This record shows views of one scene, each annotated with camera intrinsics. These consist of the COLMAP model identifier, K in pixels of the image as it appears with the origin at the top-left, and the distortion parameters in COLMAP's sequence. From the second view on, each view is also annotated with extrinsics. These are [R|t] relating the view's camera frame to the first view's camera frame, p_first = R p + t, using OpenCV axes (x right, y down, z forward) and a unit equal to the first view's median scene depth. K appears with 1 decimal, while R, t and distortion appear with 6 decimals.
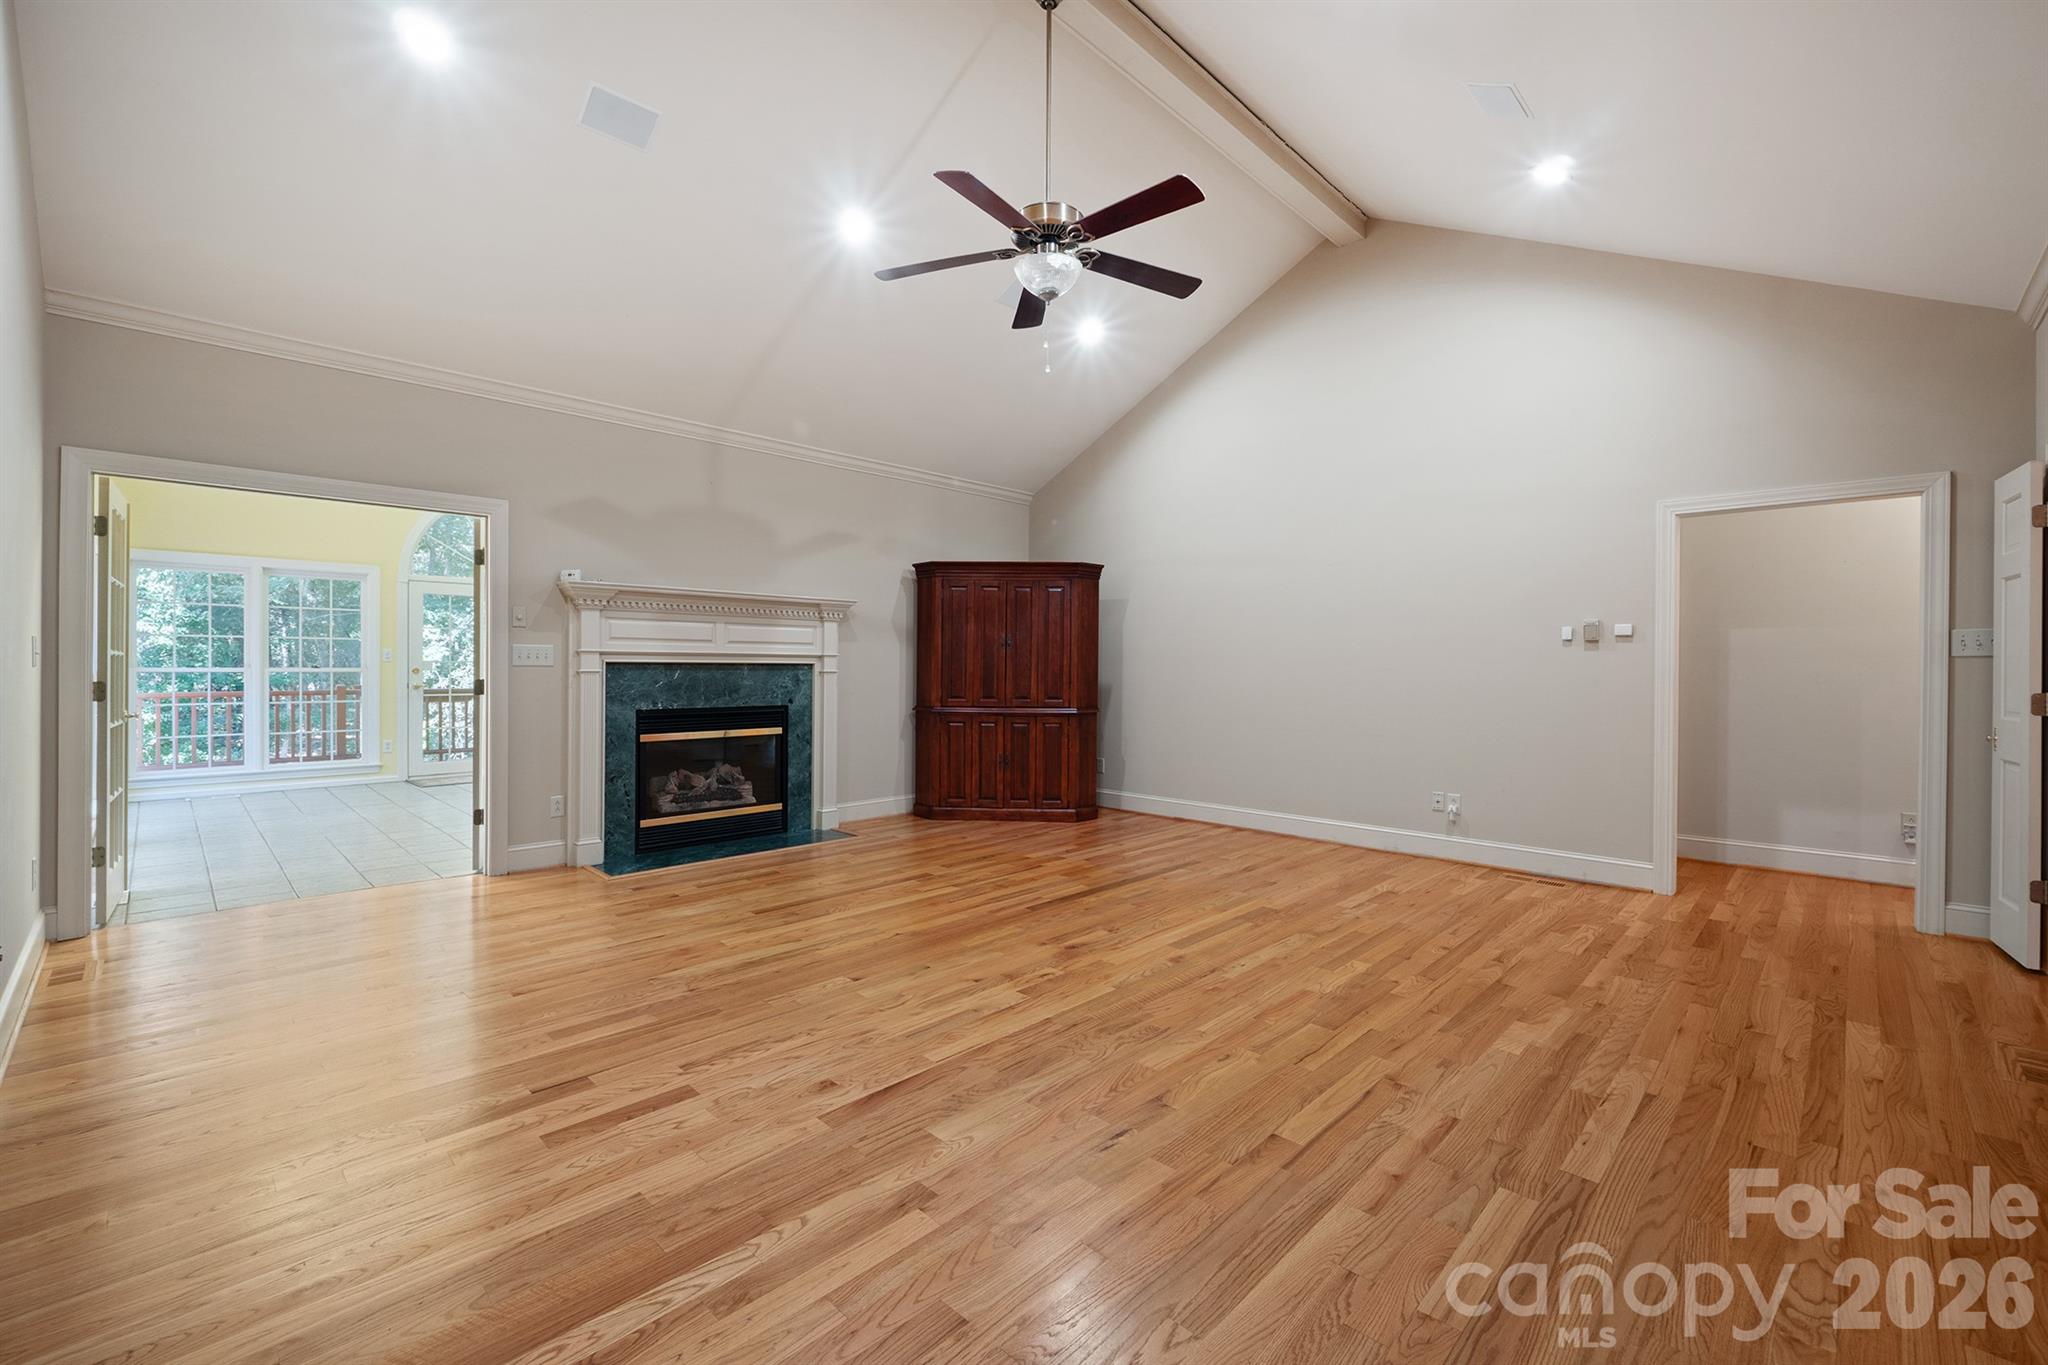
lens RADIAL K [[853.1, 0, 1027.8], [0, 853.1, 669.2], [0, 0, 1]] dist [-0.006238, -0.000017]
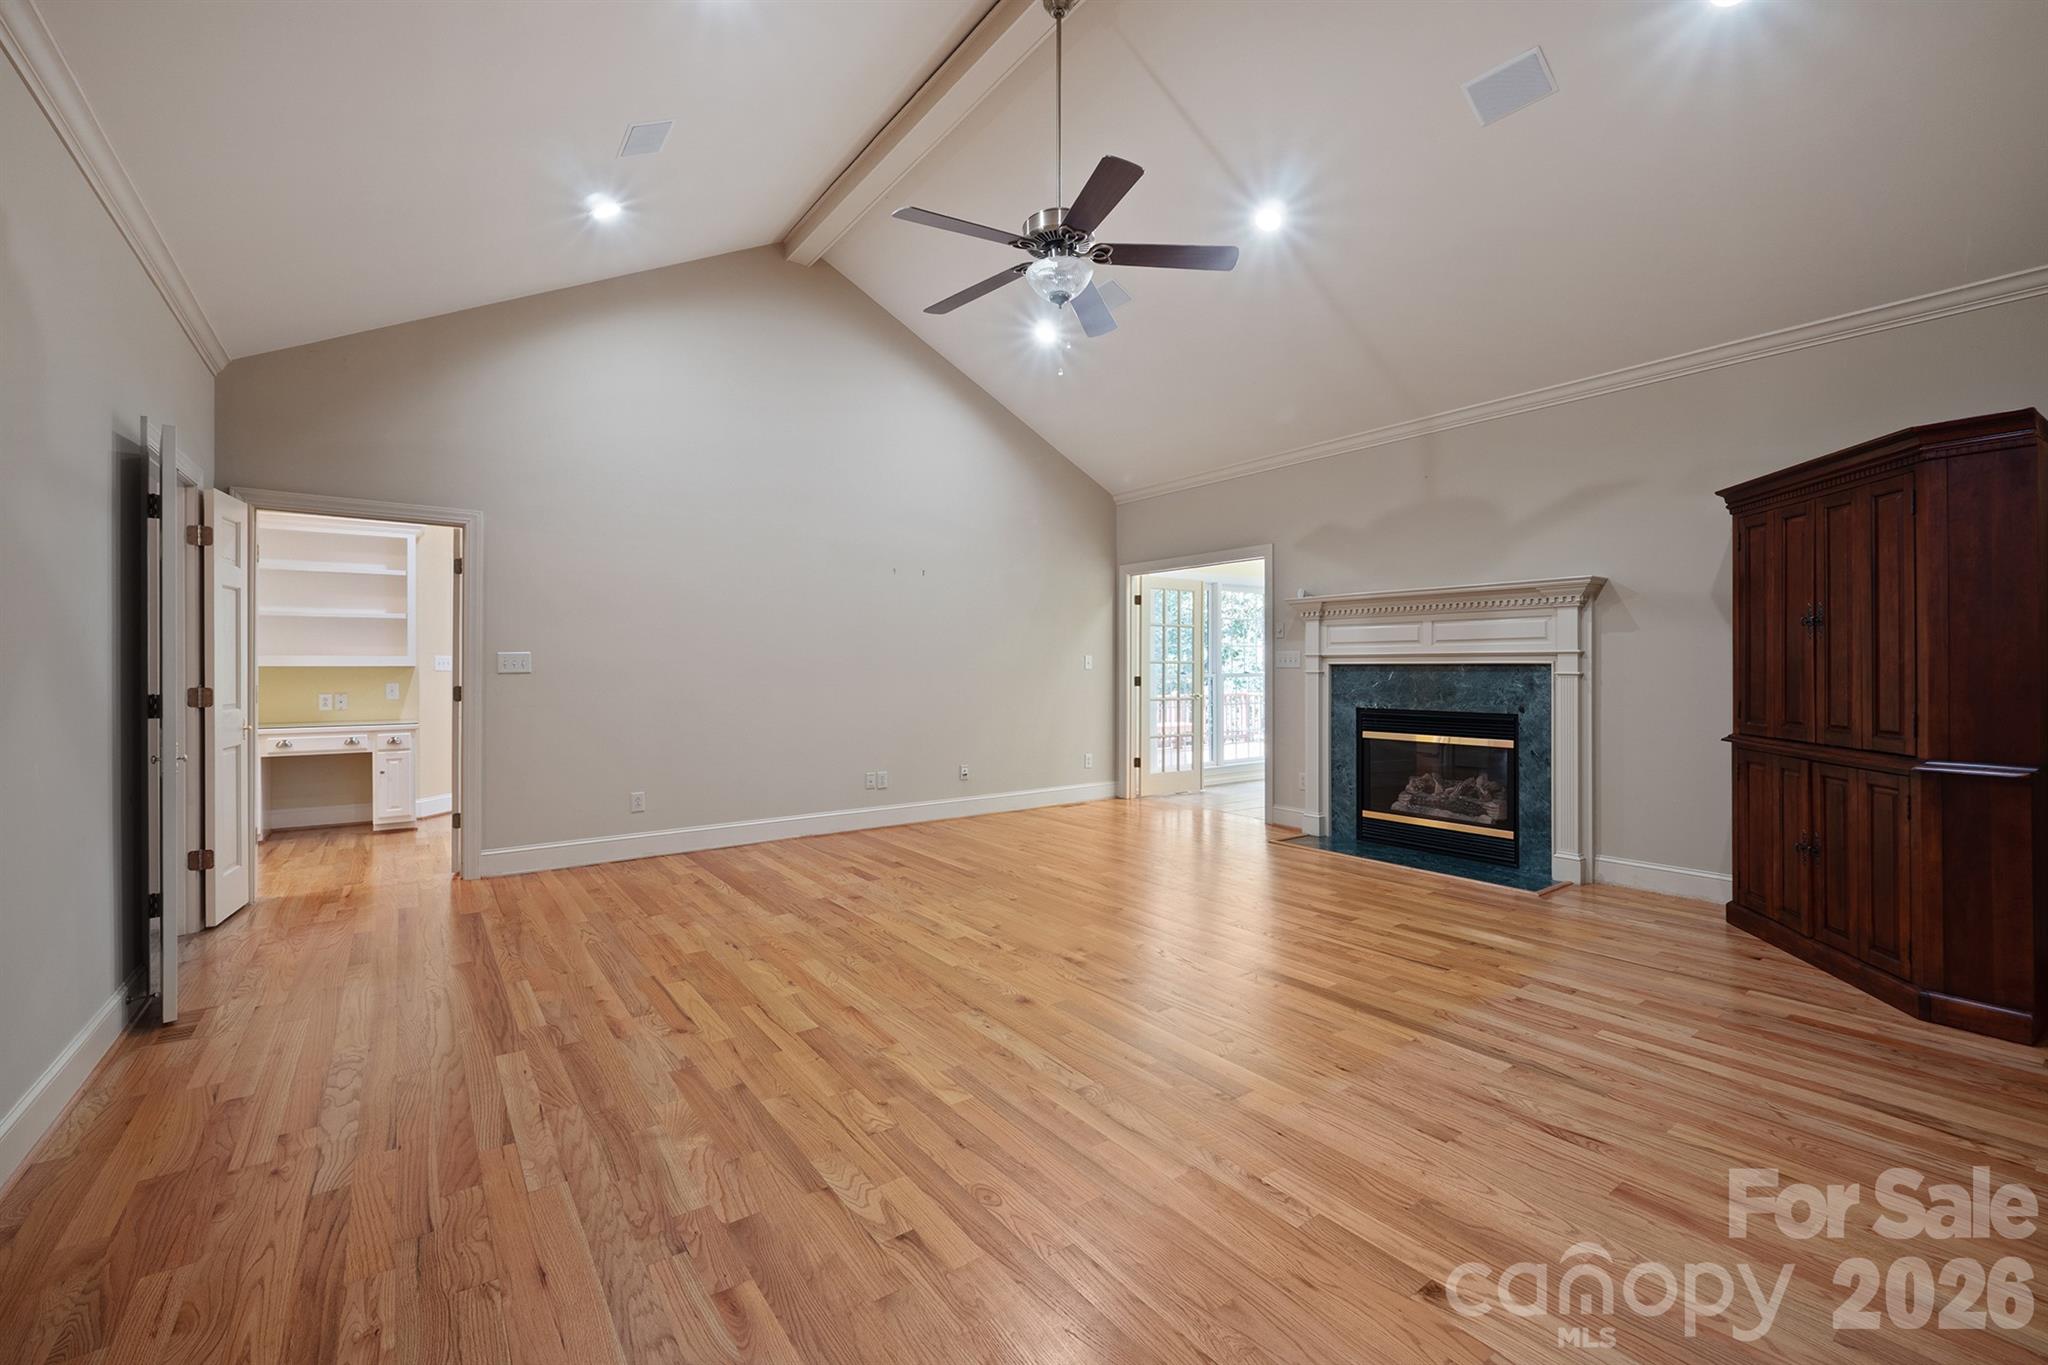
lens RADIAL K [[853.1, 0, 1027.8], [0, 853.1, 669.2], [0, 0, 1]] dist [-0.006238, -0.000017]
pose [[-0.161725, -0.002448, -0.986833, 0.732441], [-0.001071, 0.999997, -0.002305, 0.001415], [0.986835, 0.000684, -0.161727, 0.806091]]
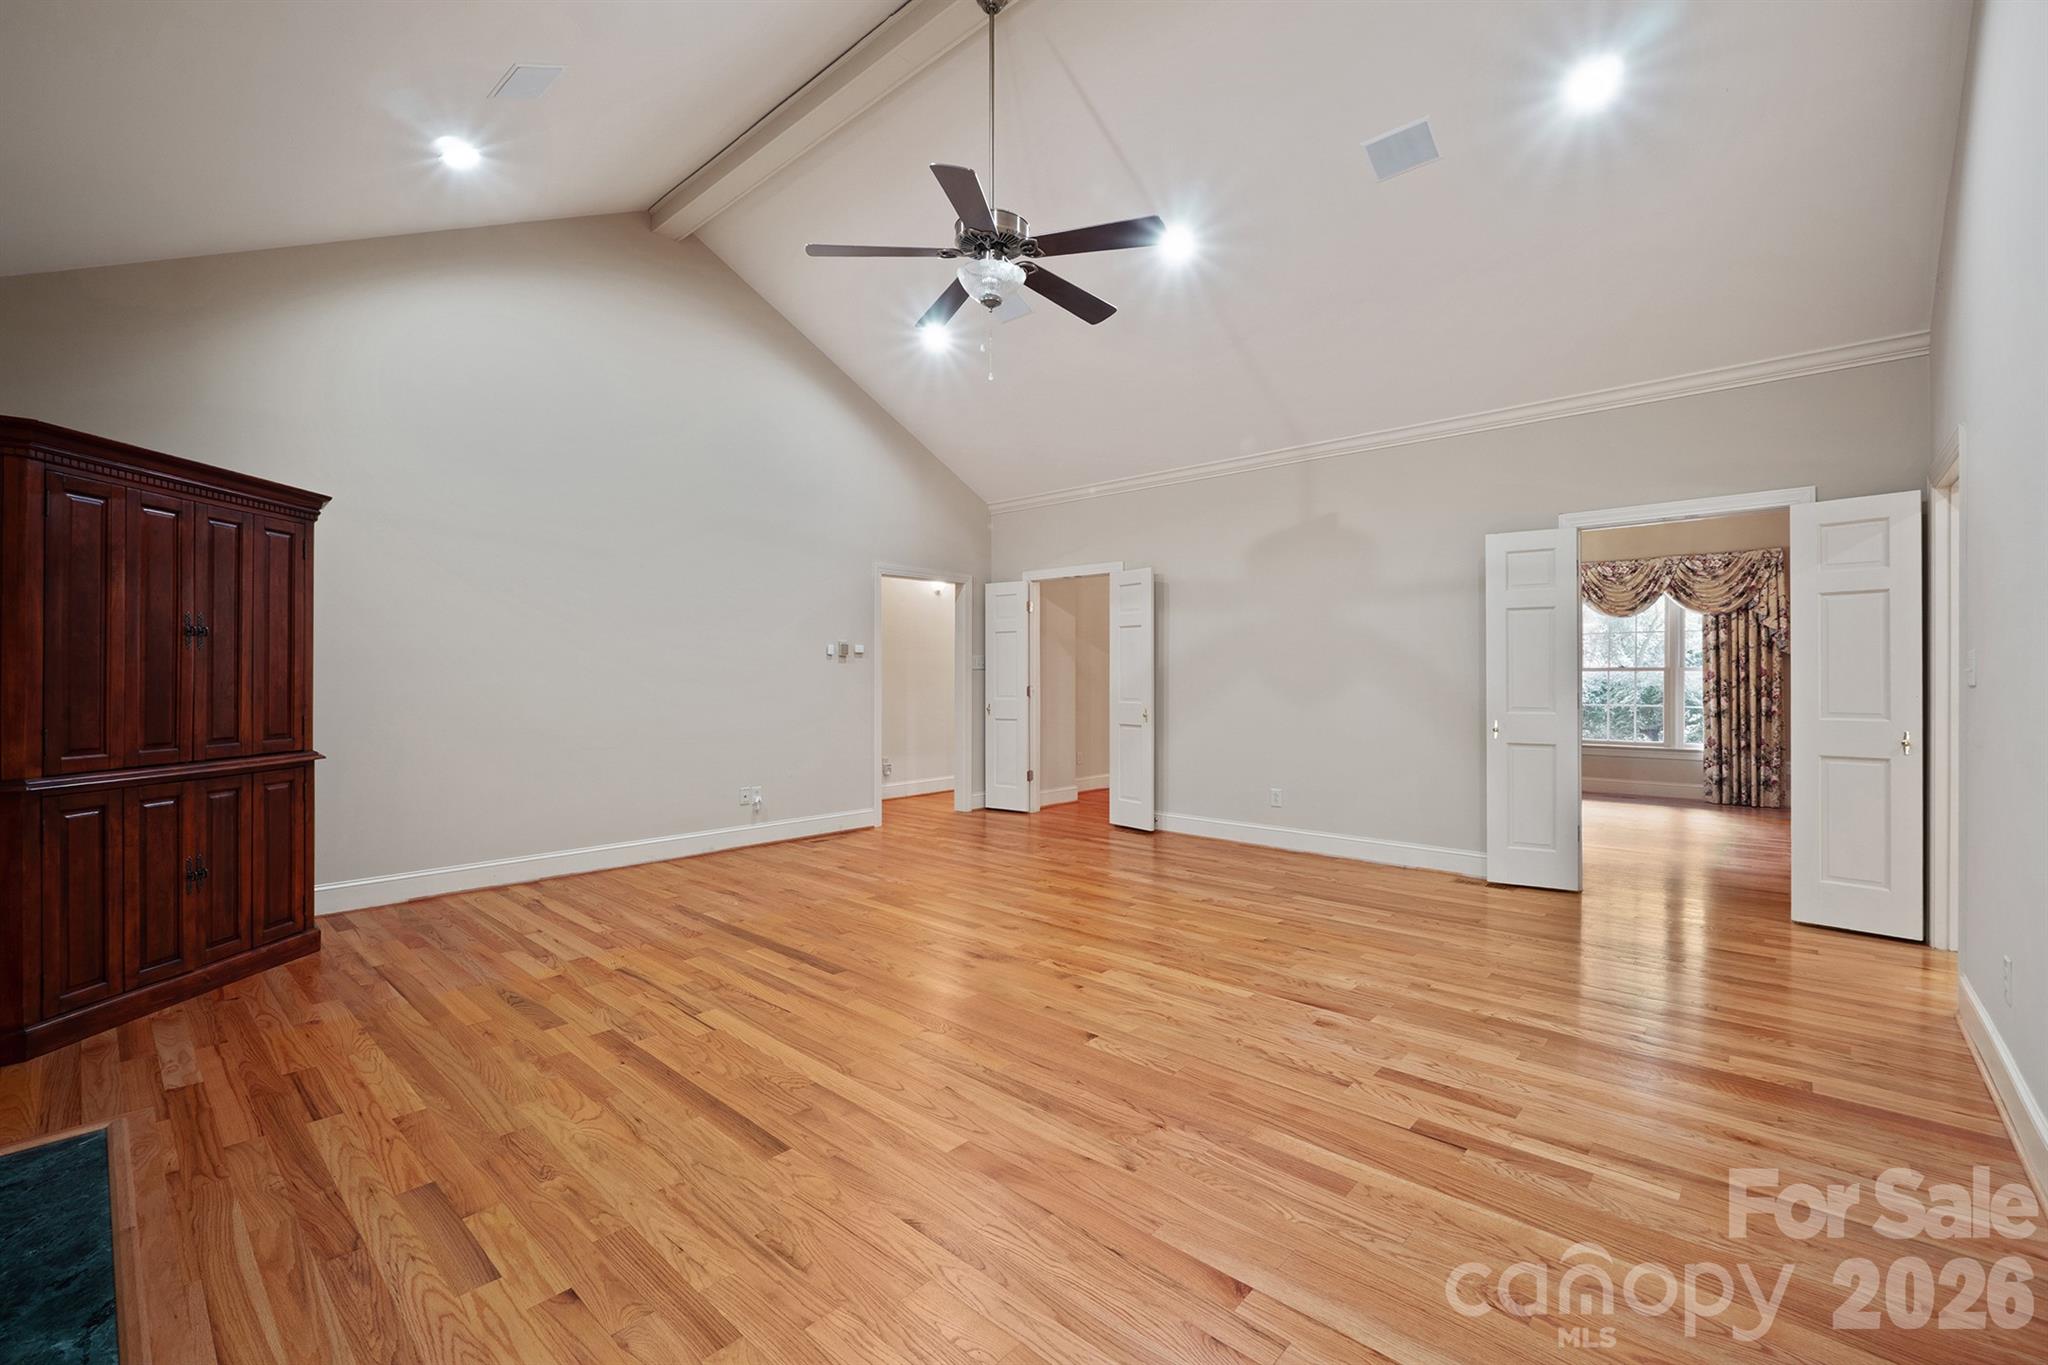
lens RADIAL K [[870.7, 0, 1030.9], [0, 870.7, 660.9], [0, 0, 1]] dist [-0.006851, 0.000018]
pose [[-0.042963, 0.010929, 0.999017, -0.711148], [0.004208, 0.999933, -0.010758, -0.007484], [-0.999068, 0.003742, -0.043006, 0.714705]]
